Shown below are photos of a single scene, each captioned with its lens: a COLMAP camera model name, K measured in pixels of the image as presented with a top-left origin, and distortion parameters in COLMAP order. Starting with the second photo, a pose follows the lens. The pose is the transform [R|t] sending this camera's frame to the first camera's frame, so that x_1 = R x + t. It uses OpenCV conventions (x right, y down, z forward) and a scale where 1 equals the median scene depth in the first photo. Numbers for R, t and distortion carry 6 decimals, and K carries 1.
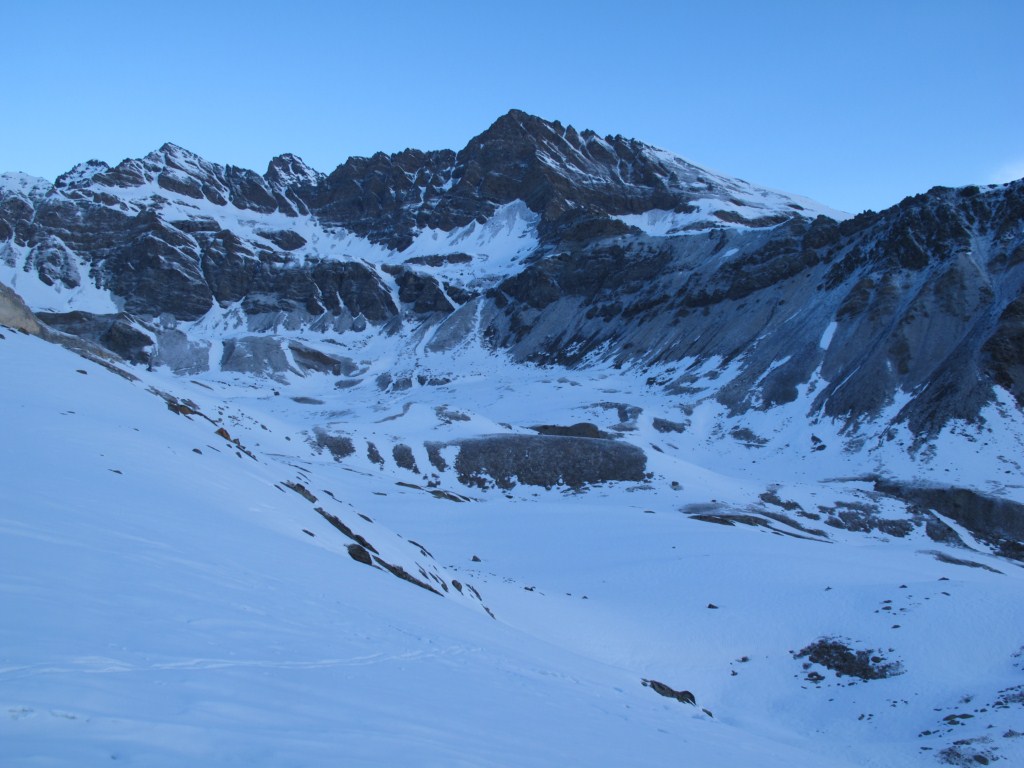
lens RADIAL K [[943.9, 0, 512.0], [0, 943.9, 385.4], [0, 0, 1]] dist [-0.071474, 0.000000]
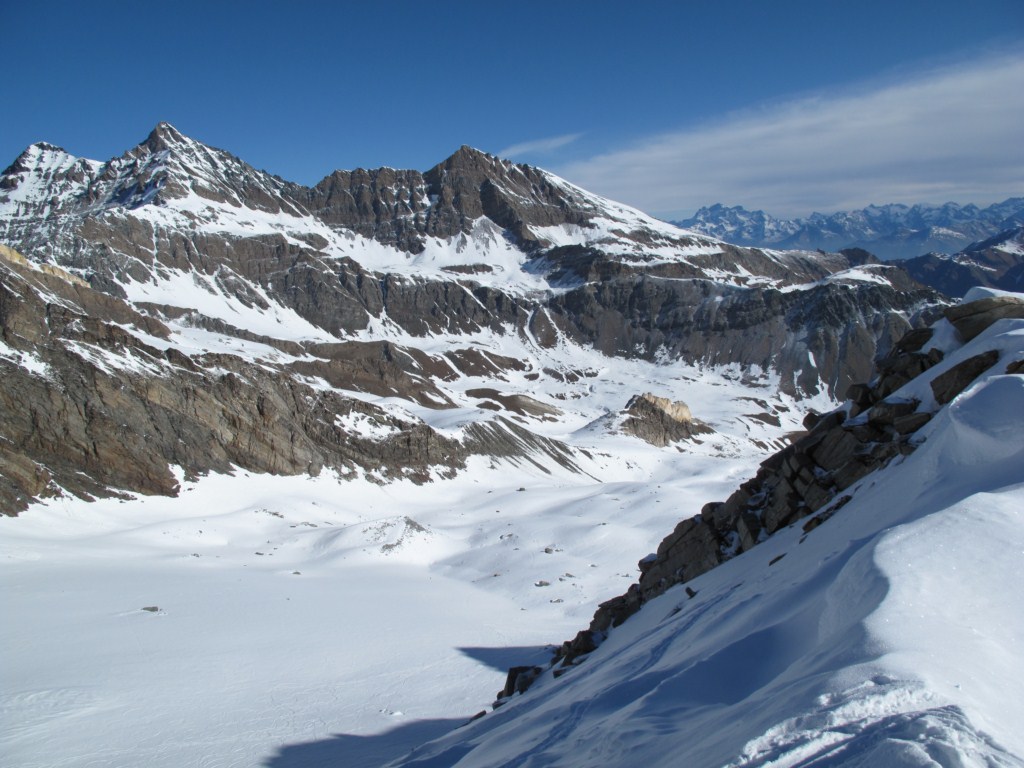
lens RADIAL K [[864.2, 0, 508.0], [0, 864.2, 381.0], [0, 0, 1]] dist [-0.104980, 0.069121]
pose [[0.887944, -0.088780, 0.451302, -0.585880], [0.014486, 0.986106, 0.165486, -0.162100], [-0.459724, -0.140405, 0.876893, -0.238170]]
